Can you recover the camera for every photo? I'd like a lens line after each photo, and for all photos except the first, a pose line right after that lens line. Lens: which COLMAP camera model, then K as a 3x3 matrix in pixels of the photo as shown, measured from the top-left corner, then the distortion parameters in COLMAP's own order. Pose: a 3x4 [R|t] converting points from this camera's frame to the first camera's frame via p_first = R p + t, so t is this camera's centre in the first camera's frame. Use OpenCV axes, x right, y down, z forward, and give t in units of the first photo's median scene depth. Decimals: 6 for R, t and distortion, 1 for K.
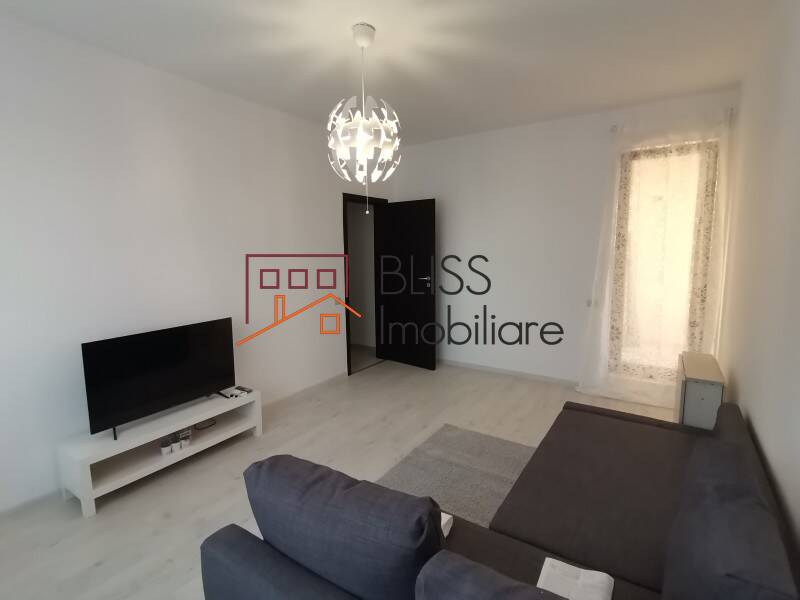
lens RADIAL K [[398.5, 0, 400.1], [0, 398.5, 291.3], [0, 0, 1]] dist [0.012461, -0.000776]
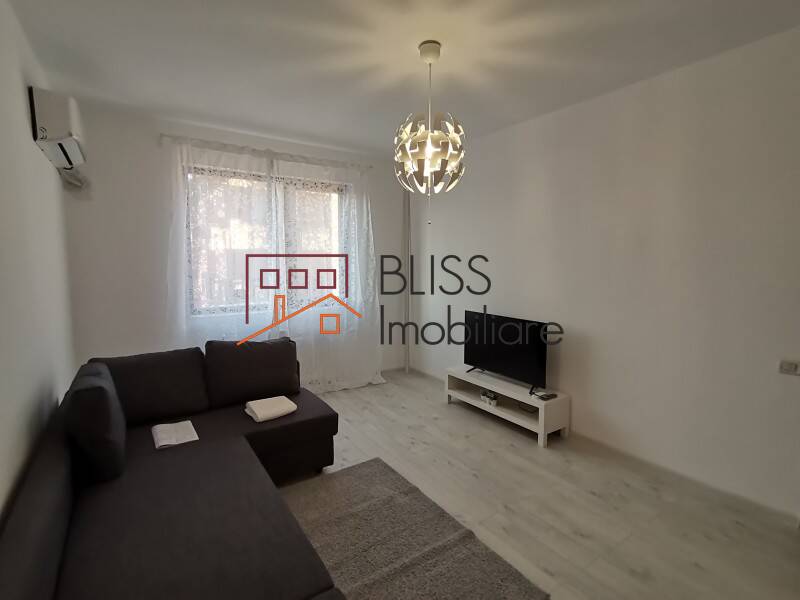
lens RADIAL K [[398.5, 0, 400.1], [0, 398.5, 291.3], [0, 0, 1]] dist [0.012461, -0.000776]
pose [[-0.375834, 0.098925, -0.921392, 0.880998], [-0.104065, 0.983491, 0.148040, -0.172816], [0.920825, 0.151523, -0.359335, 1.303658]]
